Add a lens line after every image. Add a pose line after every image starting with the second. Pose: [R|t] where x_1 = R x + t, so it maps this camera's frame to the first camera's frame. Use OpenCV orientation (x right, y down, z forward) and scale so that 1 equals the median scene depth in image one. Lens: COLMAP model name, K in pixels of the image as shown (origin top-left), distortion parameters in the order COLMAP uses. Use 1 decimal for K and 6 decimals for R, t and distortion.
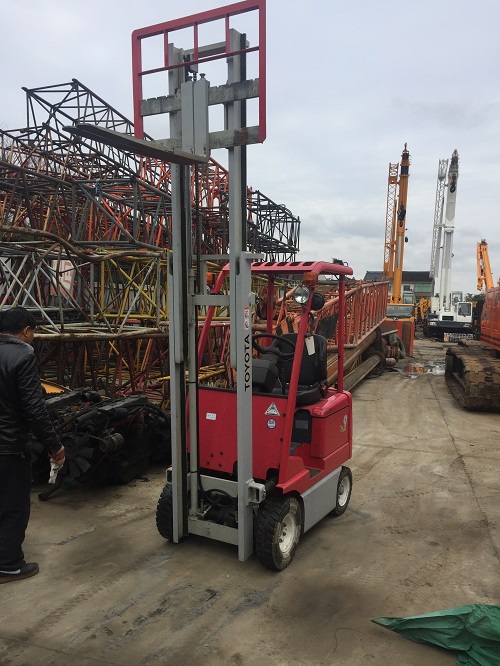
lens RADIAL K [[568.9, 0, 250.3], [0, 568.9, 342.0], [0, 0, 1]] dist [0.089769, -0.128192]
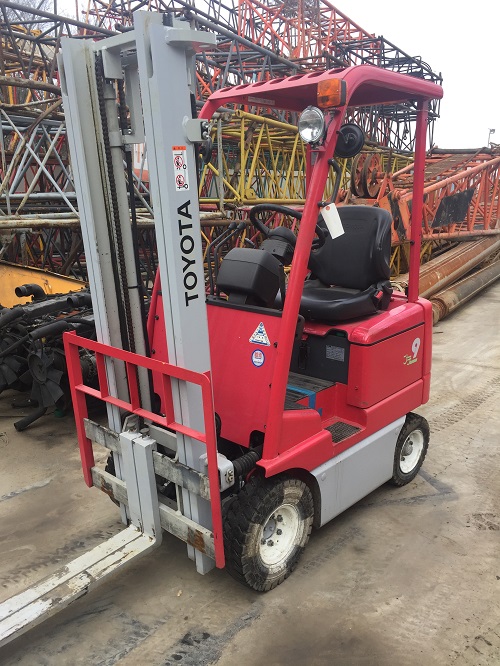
lens RADIAL K [[568.9, 0, 250.3], [0, 568.9, 342.0], [0, 0, 1]] dist [0.089769, -0.128192]
pose [[0.970240, 0.029852, -0.240296, 0.158552], [0.015104, 0.982978, 0.183100, 0.016988], [0.241672, -0.181281, 0.953274, 0.404093]]
